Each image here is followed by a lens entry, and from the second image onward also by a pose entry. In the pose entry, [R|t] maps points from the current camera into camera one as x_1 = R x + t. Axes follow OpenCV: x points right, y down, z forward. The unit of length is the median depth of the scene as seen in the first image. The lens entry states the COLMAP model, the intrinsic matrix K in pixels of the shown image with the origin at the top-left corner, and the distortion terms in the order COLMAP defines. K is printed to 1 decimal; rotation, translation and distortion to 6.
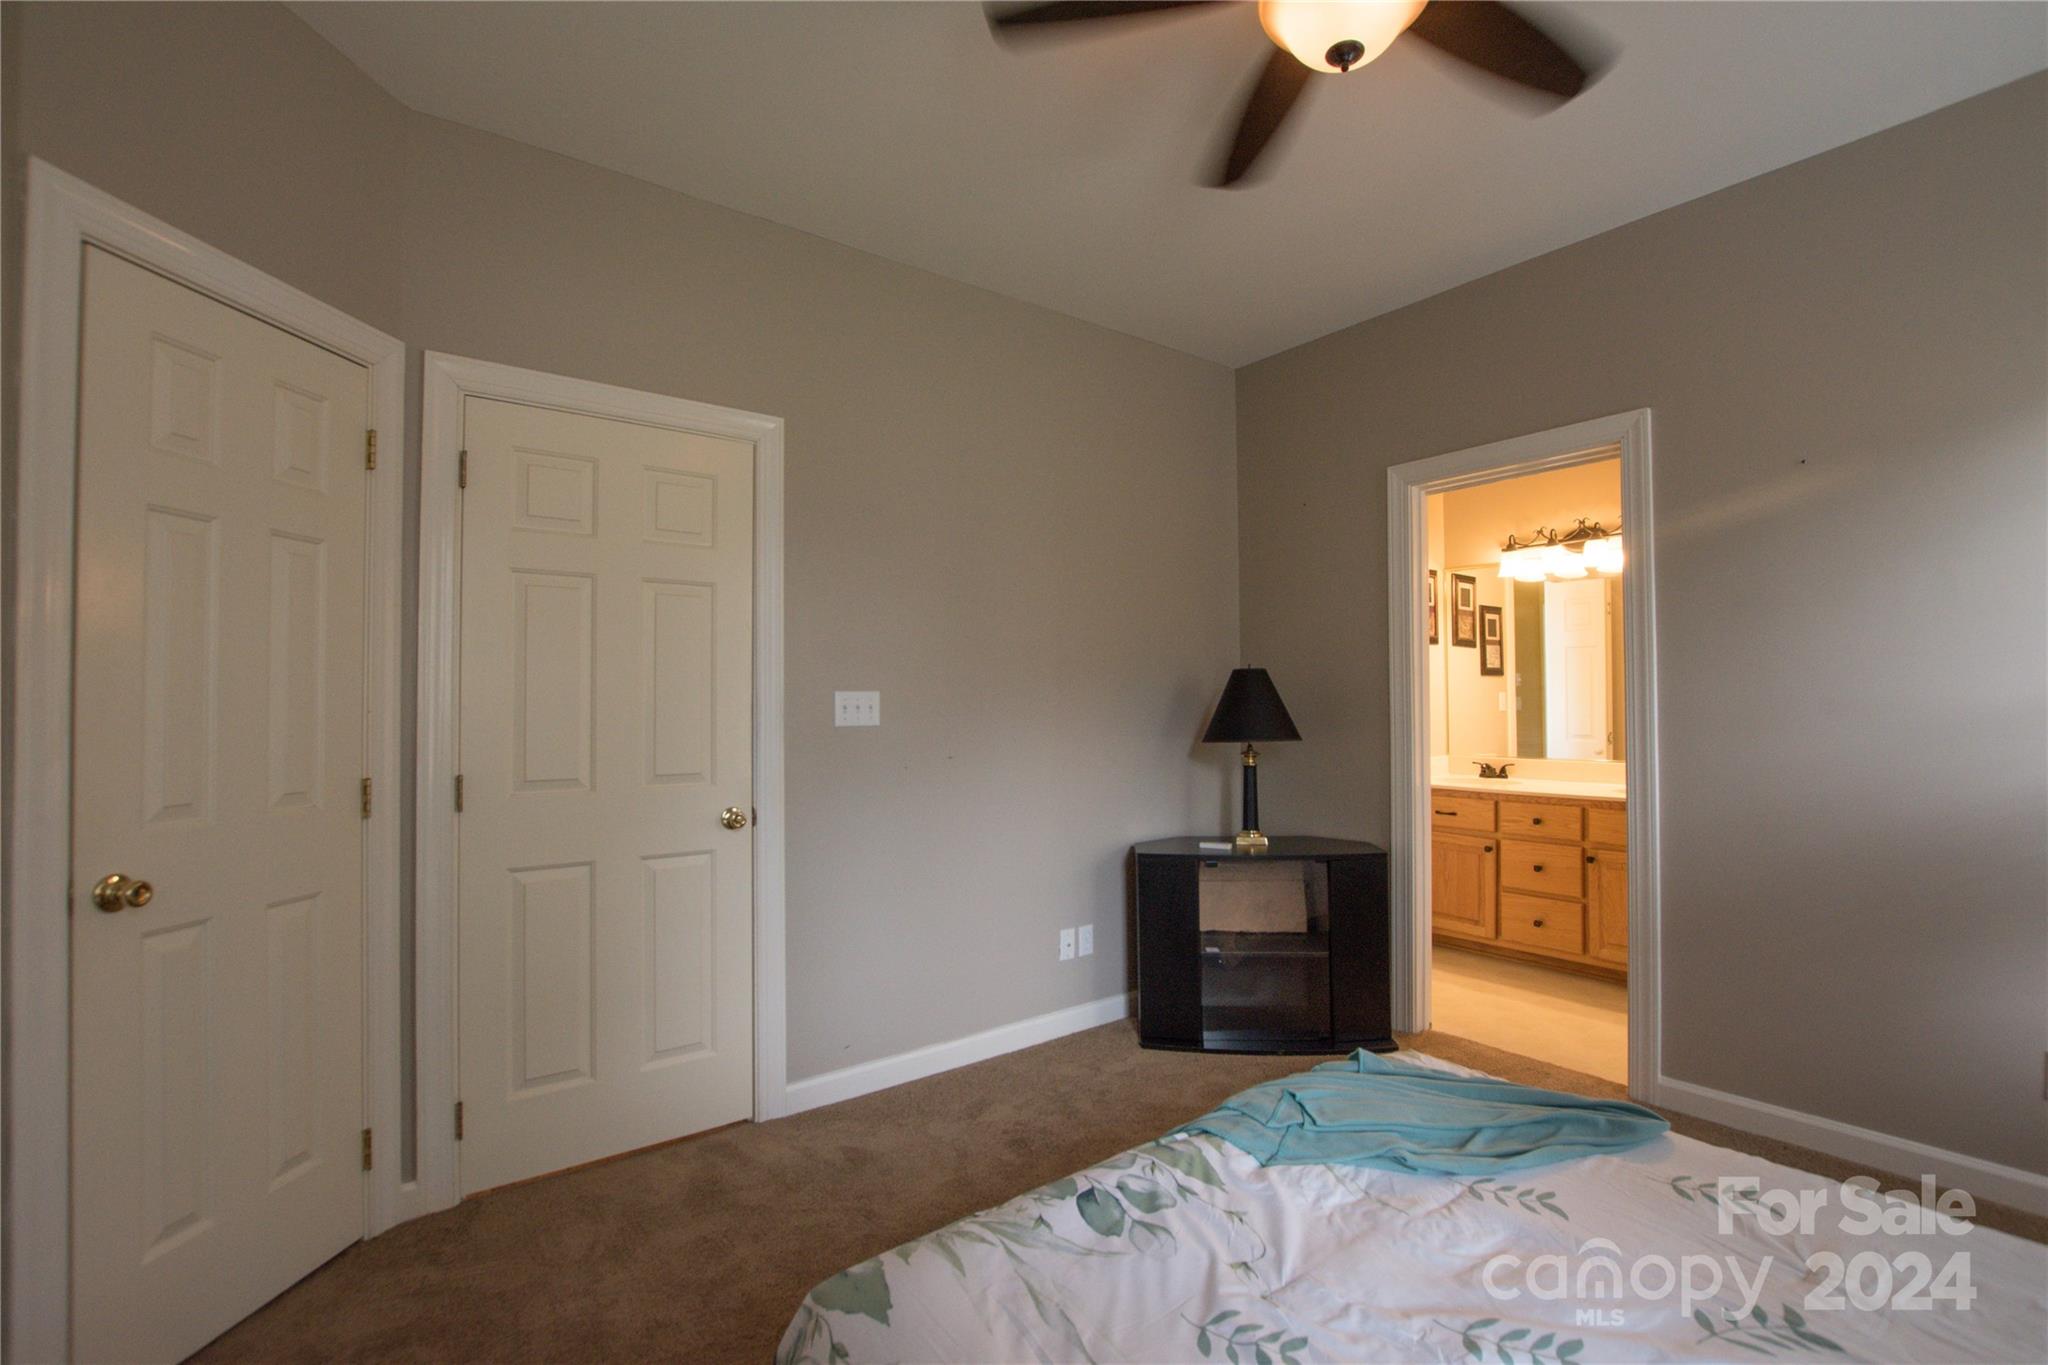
lens RADIAL K [[921.7, 0, 1026.1], [0, 921.7, 686.7], [0, 0, 1]] dist [-0.023747, 0.000145]
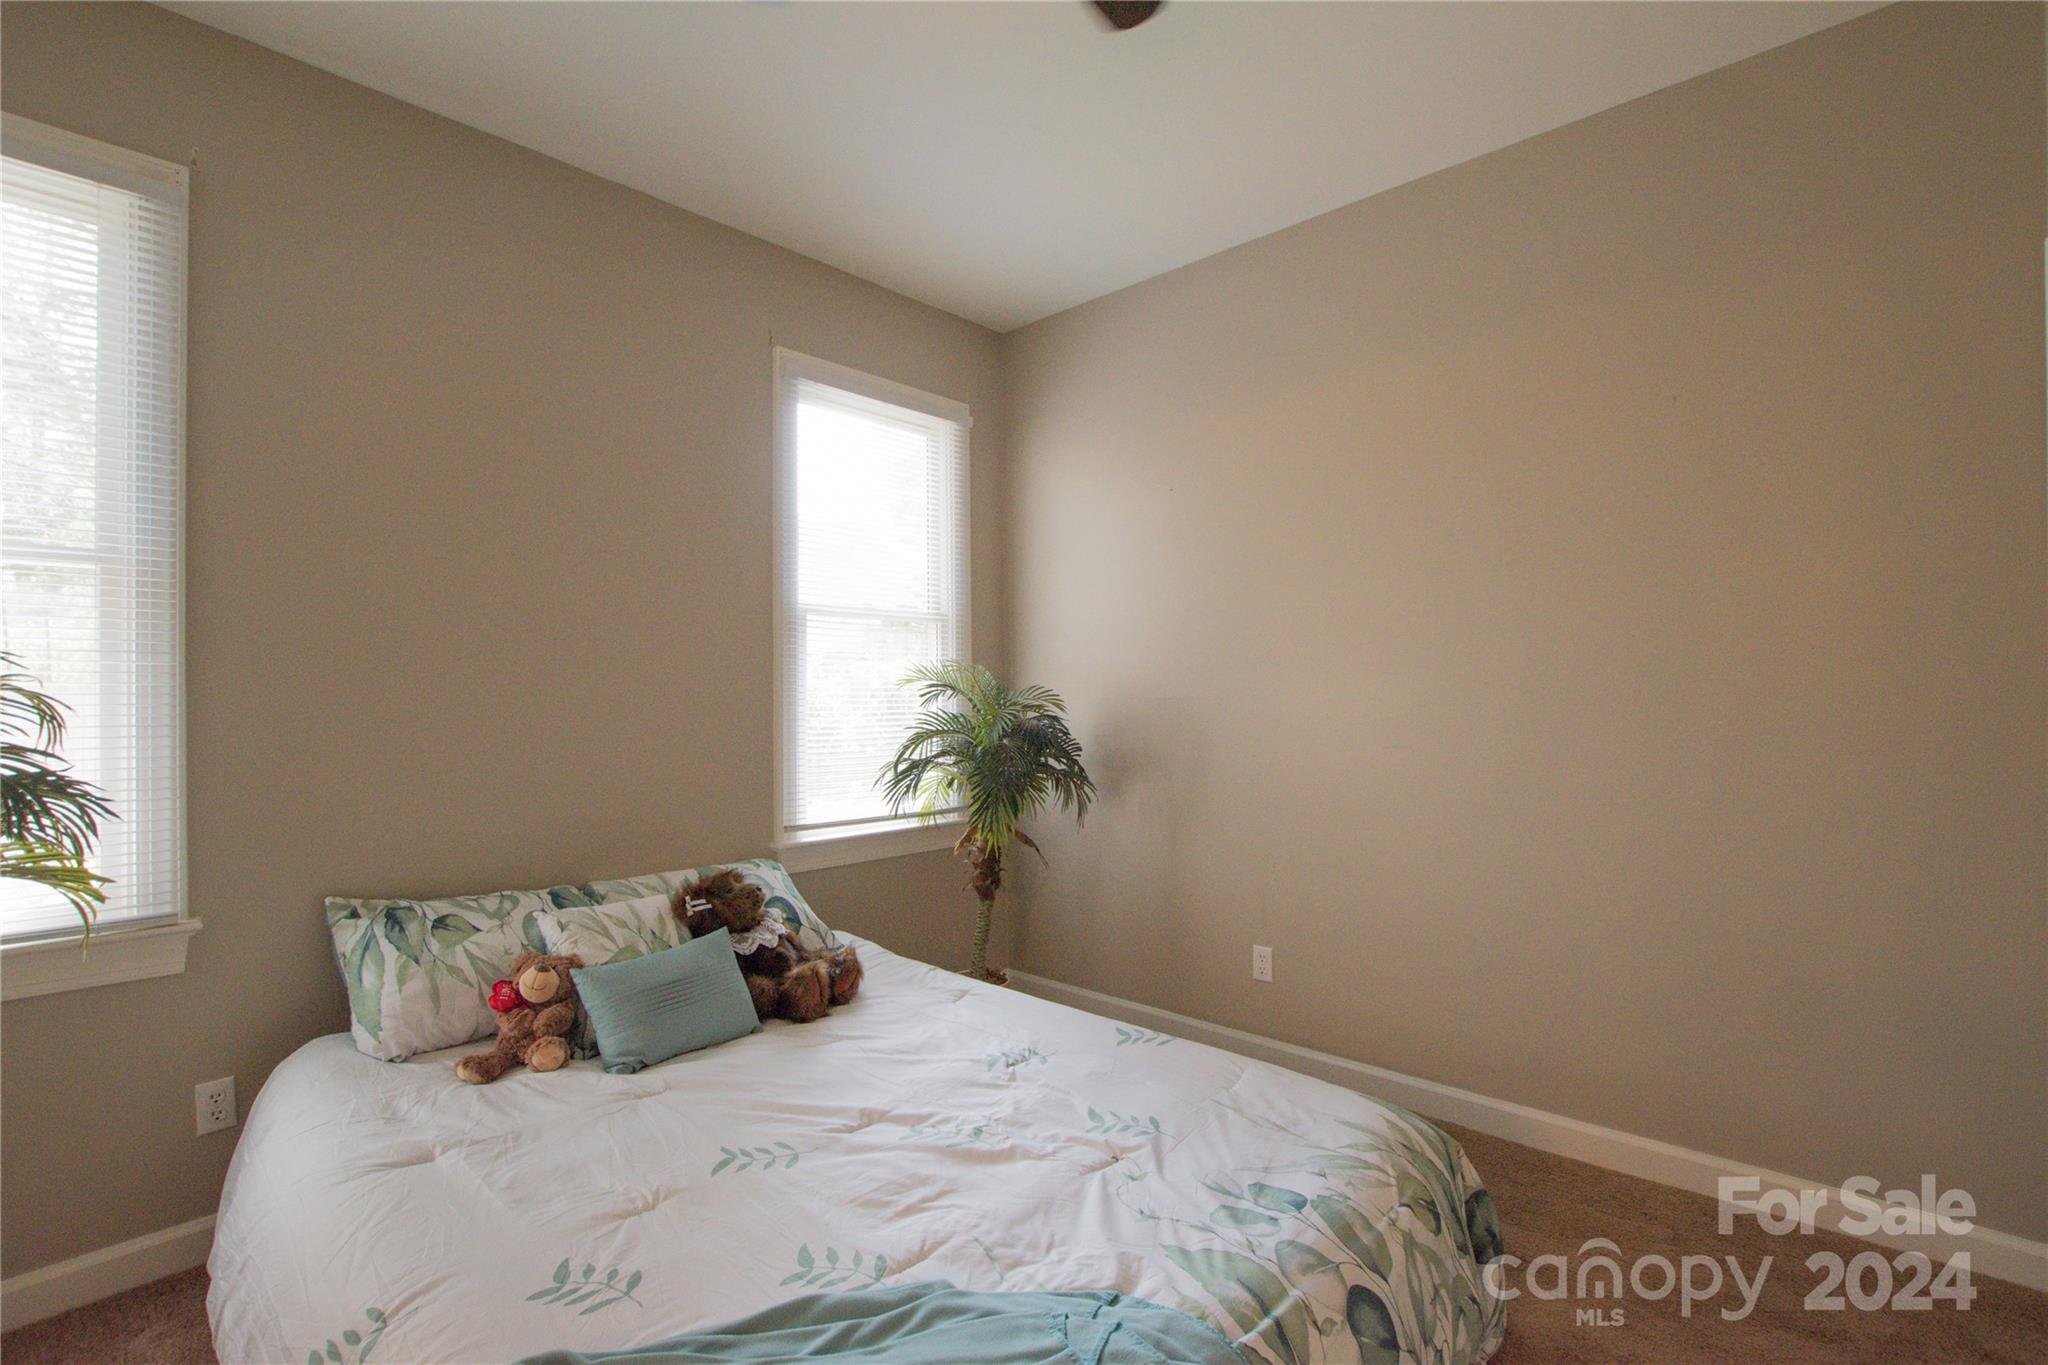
lens RADIAL K [[921.7, 0, 1026.1], [0, 921.7, 686.7], [0, 0, 1]] dist [-0.023747, 0.000145]
pose [[-0.984824, 0.015128, -0.172897, 0.501548], [0.019611, 0.999514, -0.024248, 0.034888], [0.172446, -0.027270, -0.984641, 1.895241]]
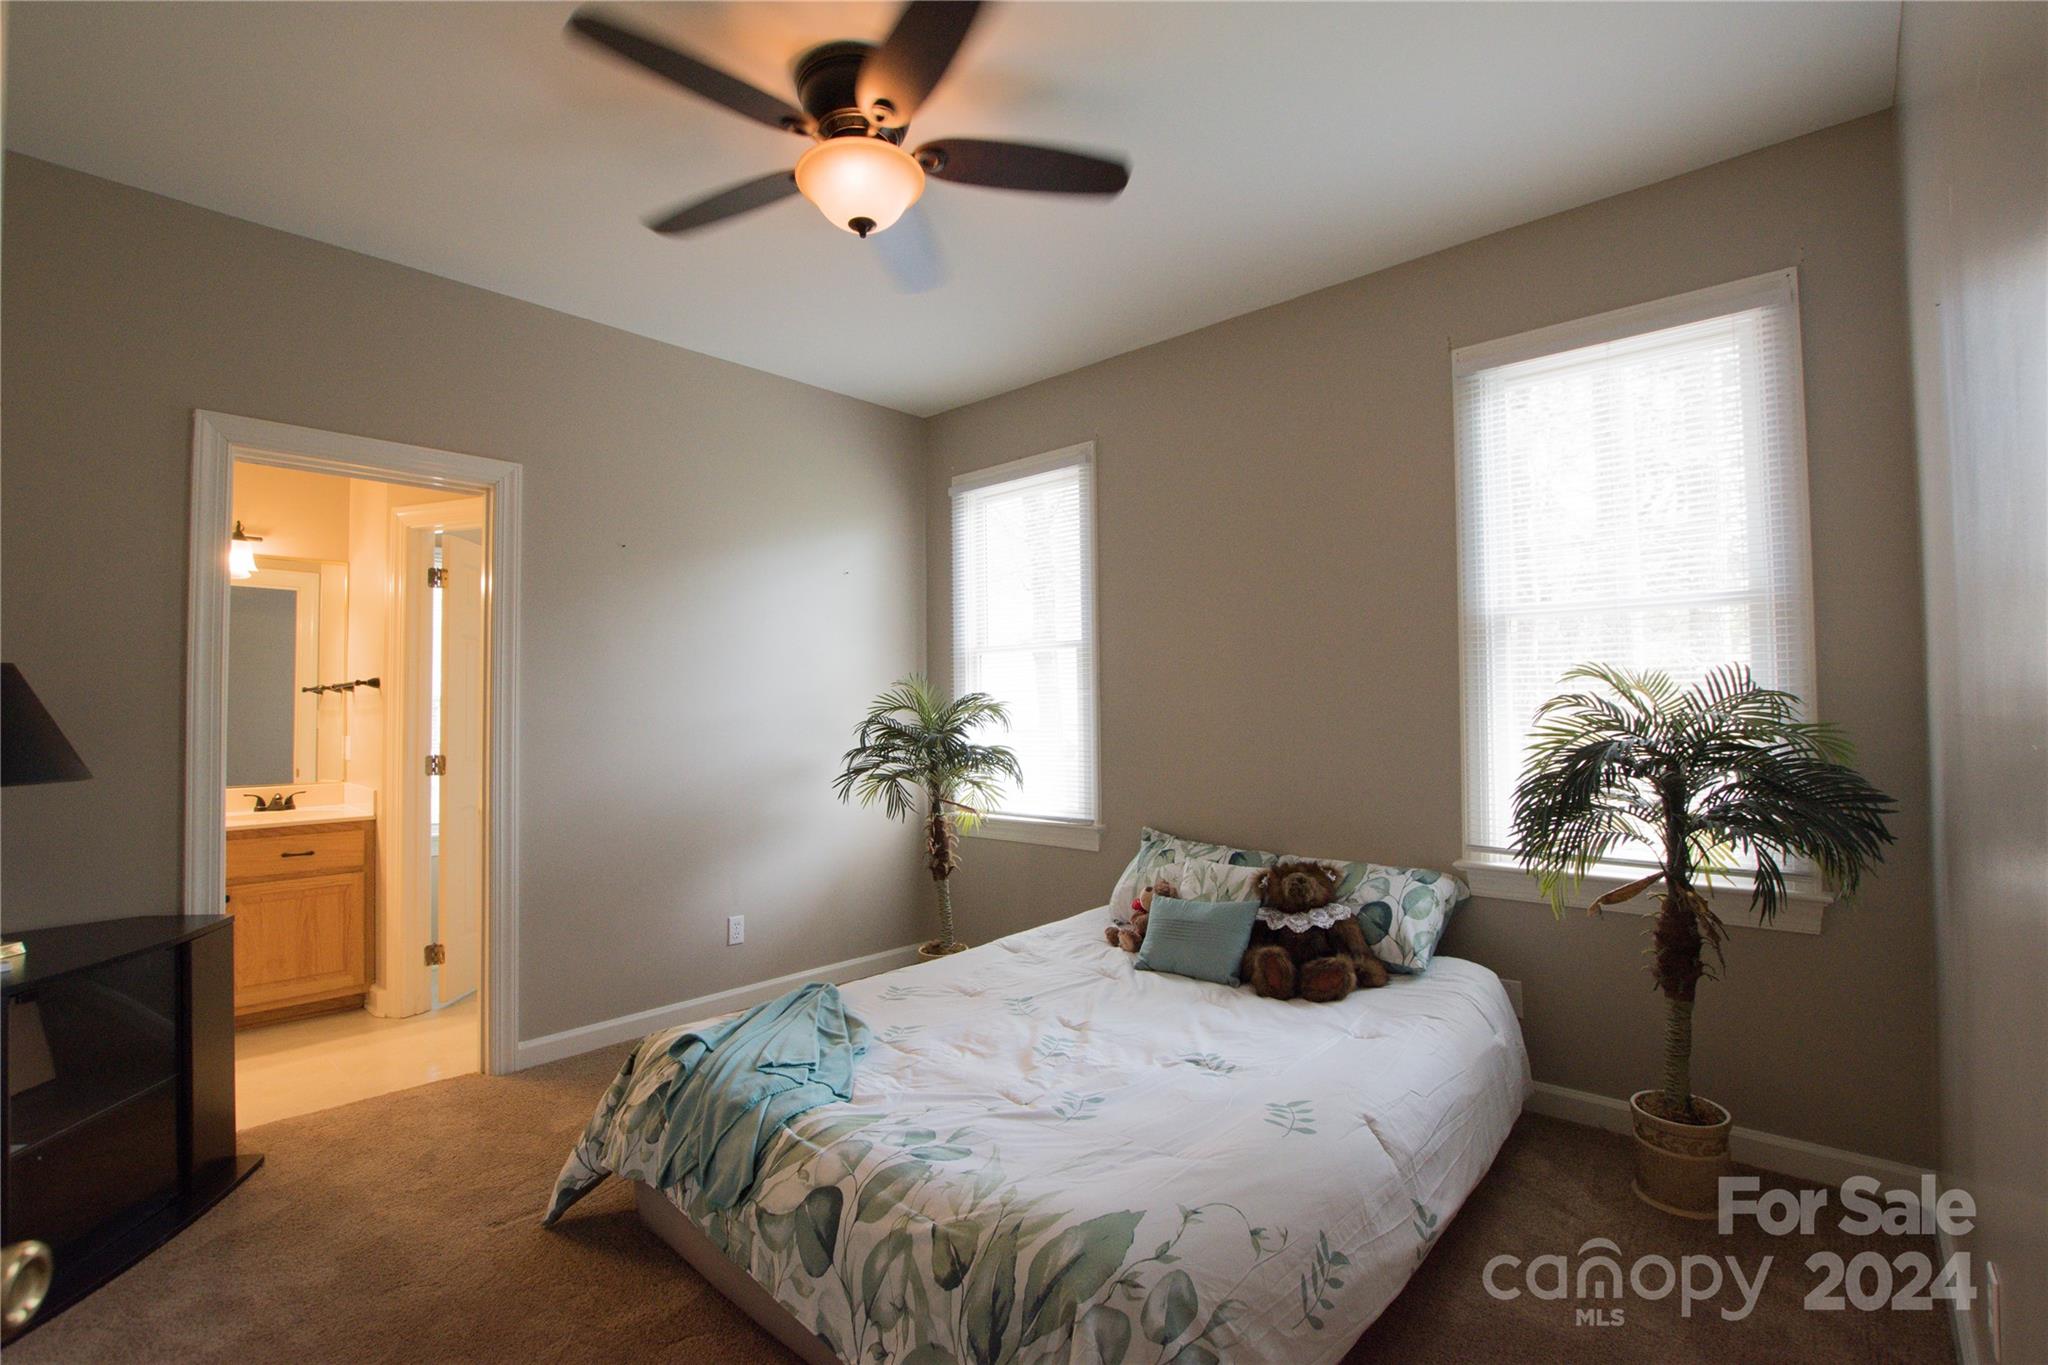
lens RADIAL K [[921.7, 0, 1026.1], [0, 921.7, 686.7], [0, 0, 1]] dist [-0.023747, 0.000145]
pose [[-0.185067, 0.040858, 0.981876, -1.057369], [-0.006146, 0.999068, -0.042732, 0.037611], [-0.982707, -0.013943, -0.184643, 1.083694]]
